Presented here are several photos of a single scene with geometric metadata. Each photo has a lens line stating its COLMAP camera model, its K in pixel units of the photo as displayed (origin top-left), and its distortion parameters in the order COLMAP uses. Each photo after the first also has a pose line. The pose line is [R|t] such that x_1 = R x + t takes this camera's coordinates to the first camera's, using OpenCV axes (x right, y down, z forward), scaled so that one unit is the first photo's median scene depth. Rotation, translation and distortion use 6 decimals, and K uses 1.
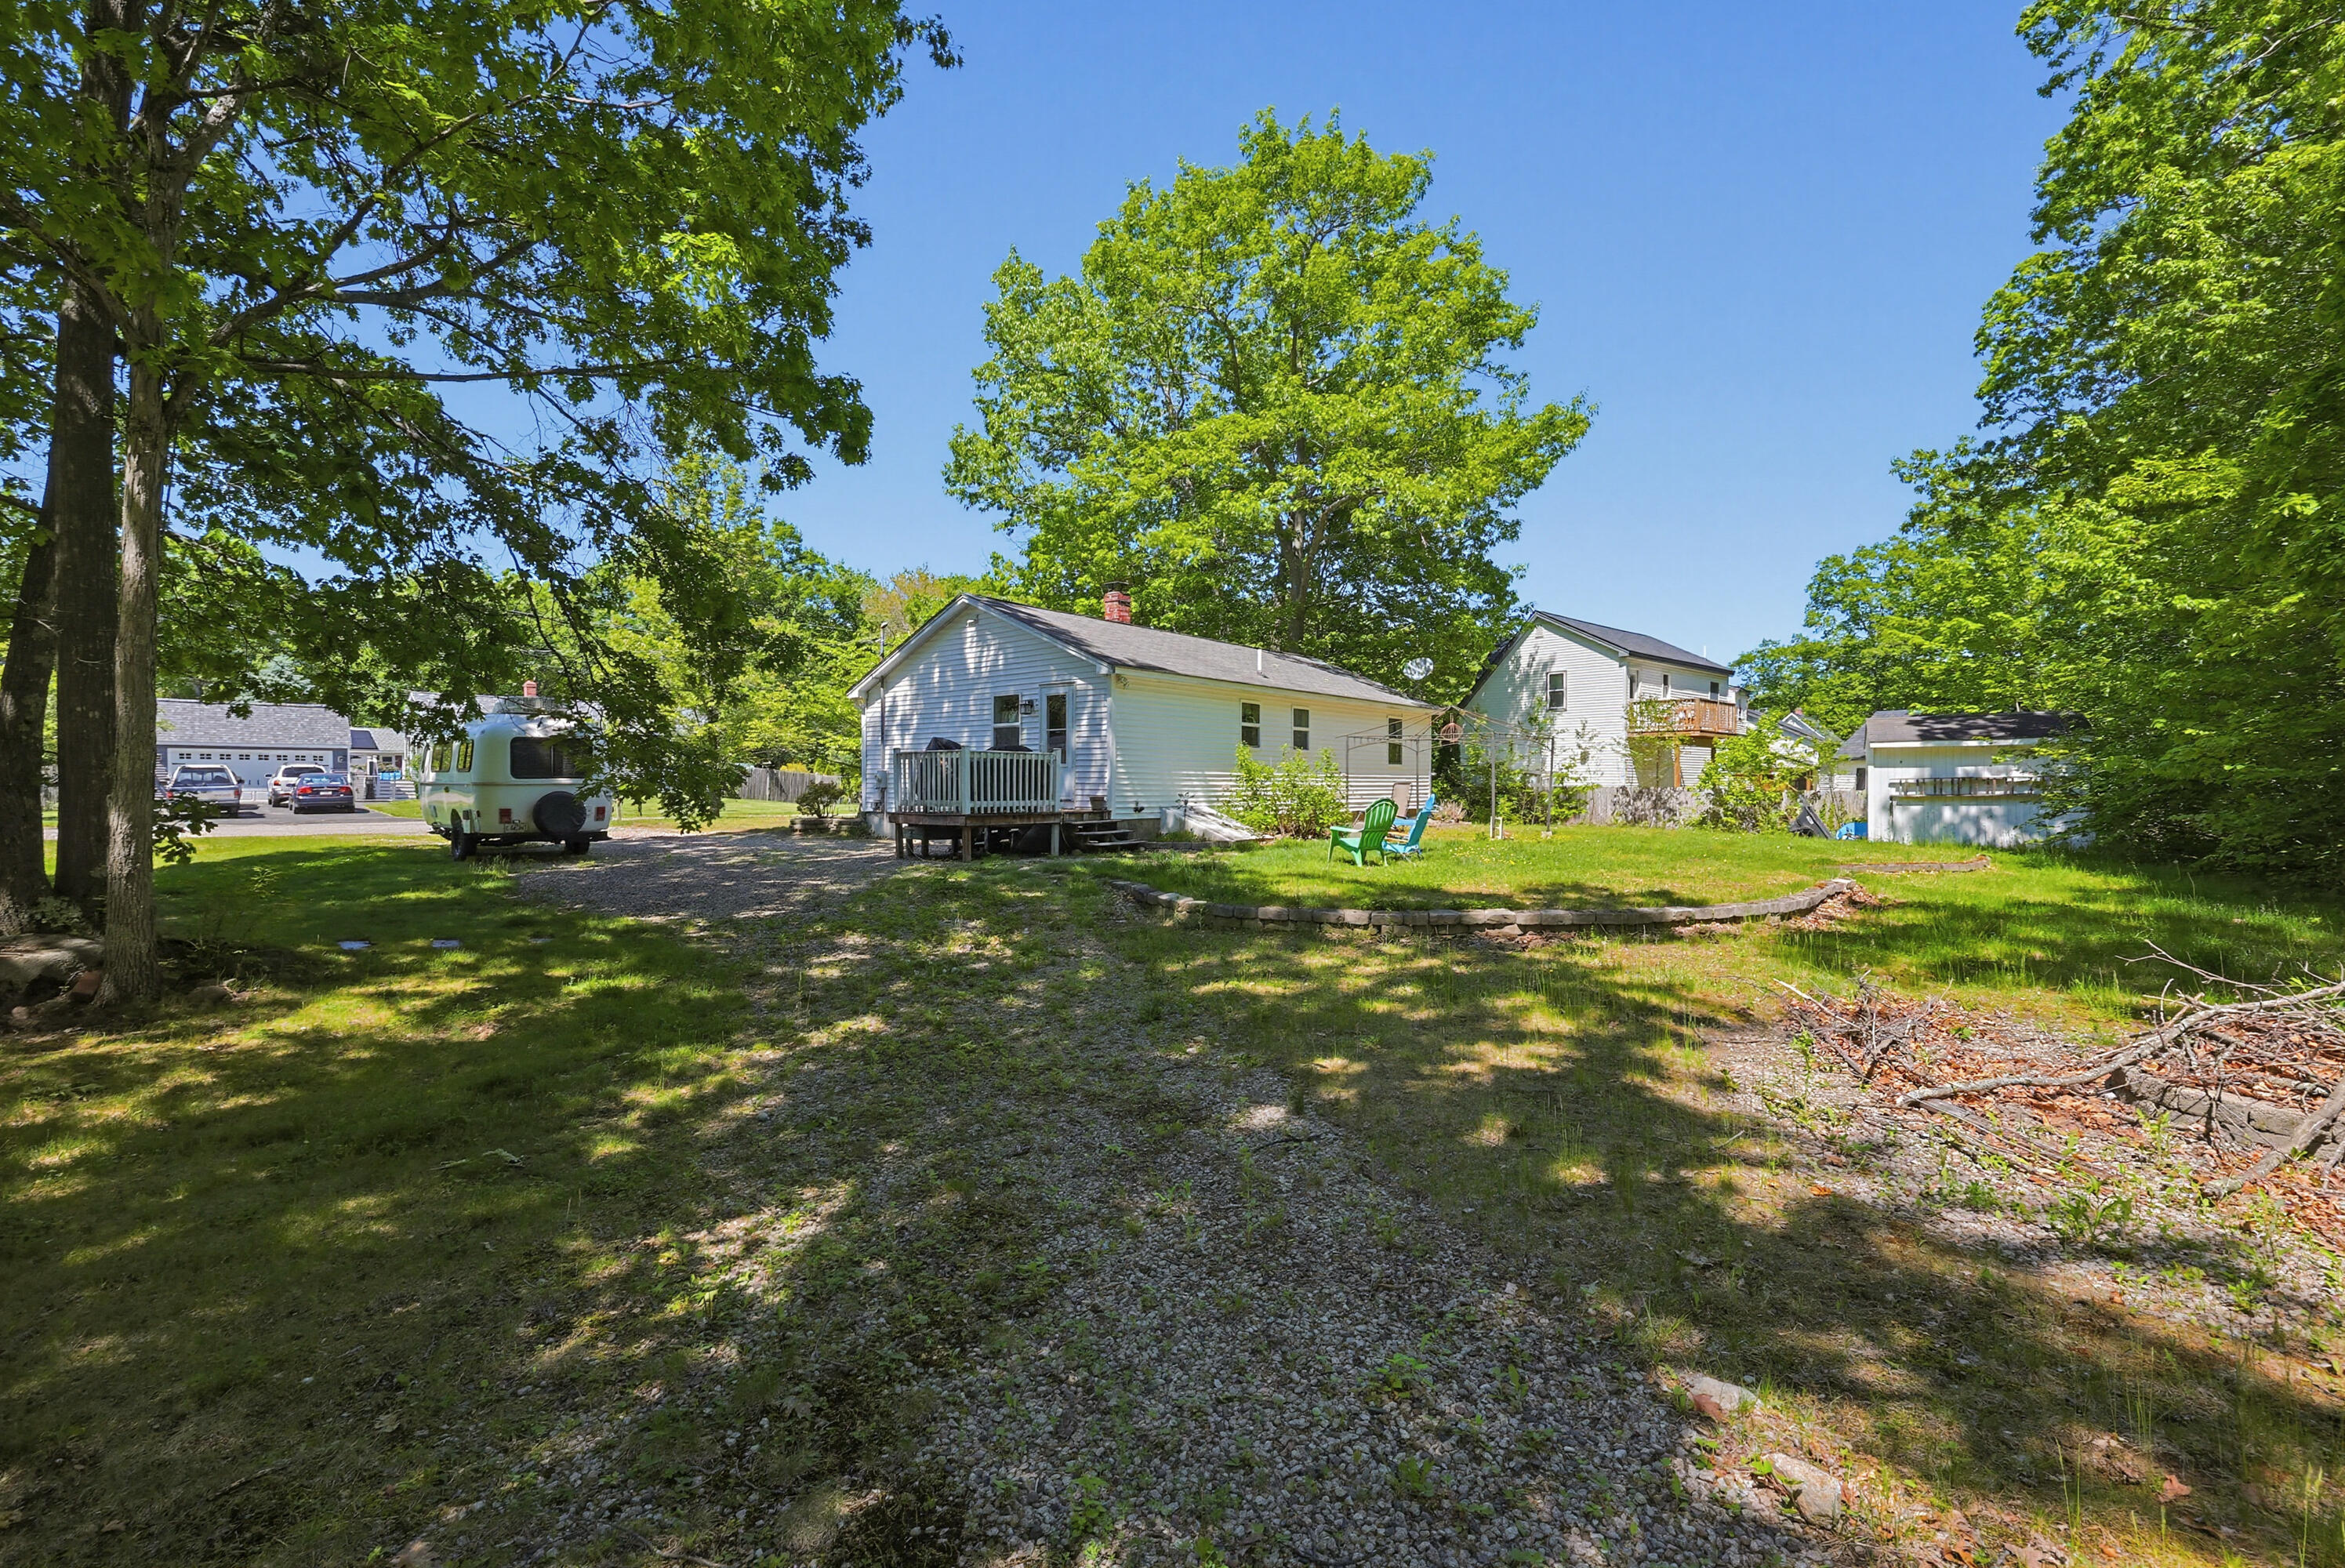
lens RADIAL K [[1013.2, 0, 1171.1], [0, 1013.2, 782.2], [0, 0, 1]] dist [0.000243, 0.001204]
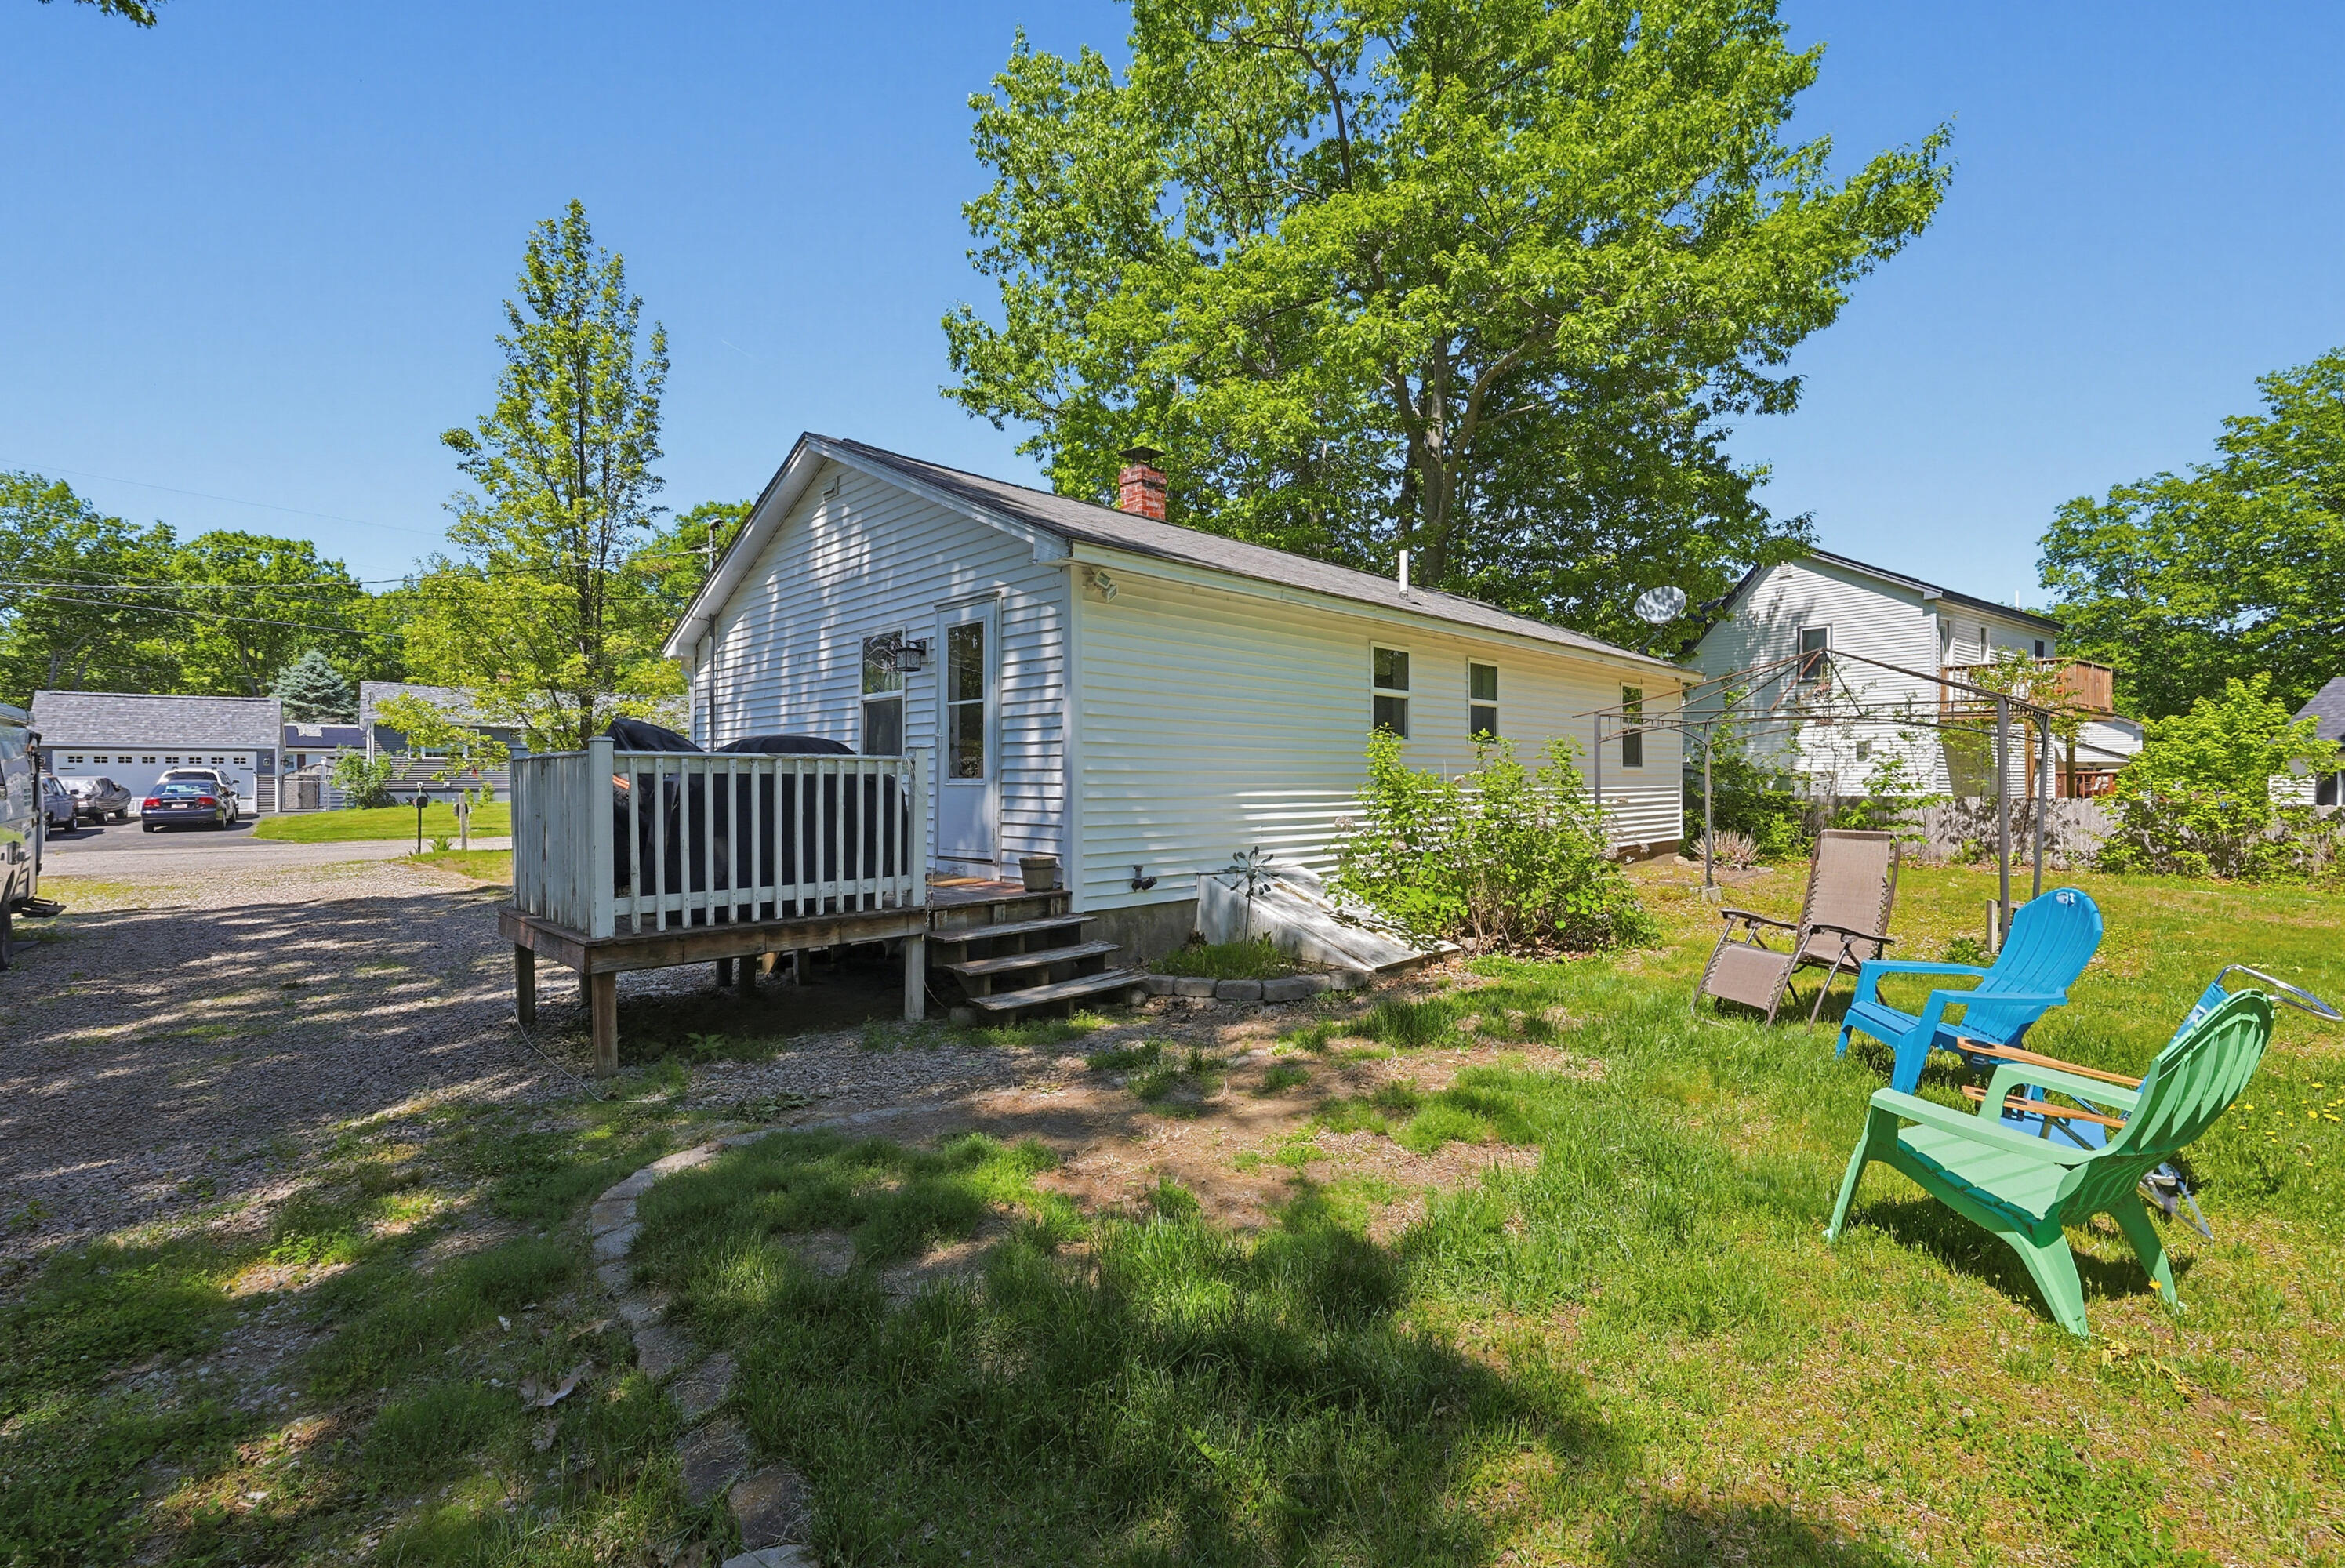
lens RADIAL K [[1013.2, 0, 1180.1], [0, 1013.2, 782.2], [0, 0, 1]] dist [0.000243, 0.001204]
pose [[0.996361, -0.003616, -0.085152, 0.013484], [0.004138, 0.999974, 0.005956, -0.012124], [0.085128, -0.006286, 0.996350, 0.369428]]
